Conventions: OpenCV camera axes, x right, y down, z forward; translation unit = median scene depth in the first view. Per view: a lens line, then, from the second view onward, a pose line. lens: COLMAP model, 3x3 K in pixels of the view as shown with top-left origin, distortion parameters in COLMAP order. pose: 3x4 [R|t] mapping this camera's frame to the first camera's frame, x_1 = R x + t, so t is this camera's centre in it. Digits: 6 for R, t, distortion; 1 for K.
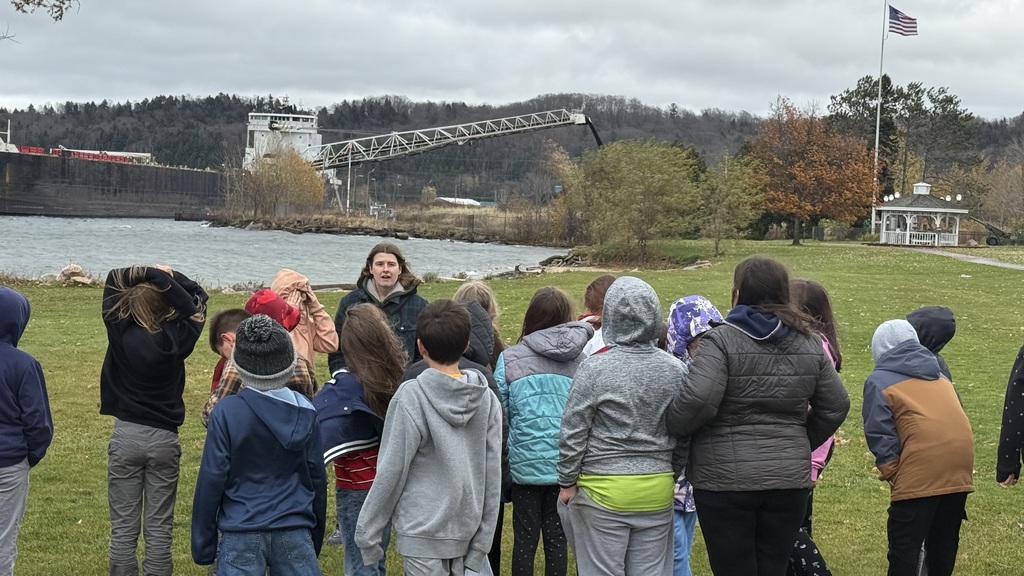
lens RADIAL K [[1865.9, 0, 511.7], [0, 1865.9, 287.2], [0, 0, 1]] dist [0.271216, 0.000000]
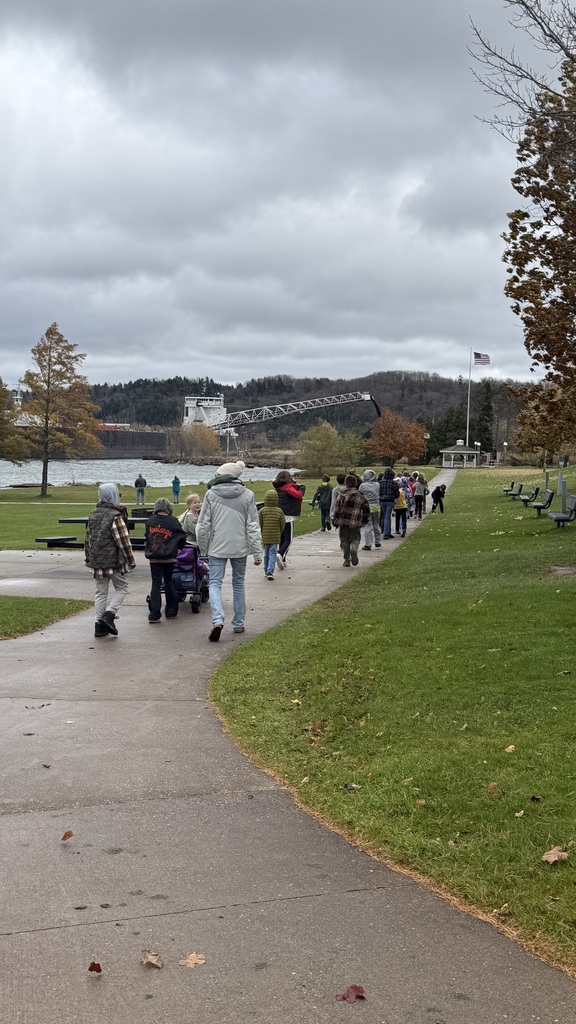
lens RADIAL K [[1695.0, 0, 289.5], [0, 1695.0, 511.4], [0, 0, 1]] dist [0.299000, 0.000000]
pose [[0.994154, -0.017514, -0.106544, 0.092934], [0.017993, 0.999832, 0.003539, 0.007855], [0.106464, -0.005436, 0.994302, -0.424752]]
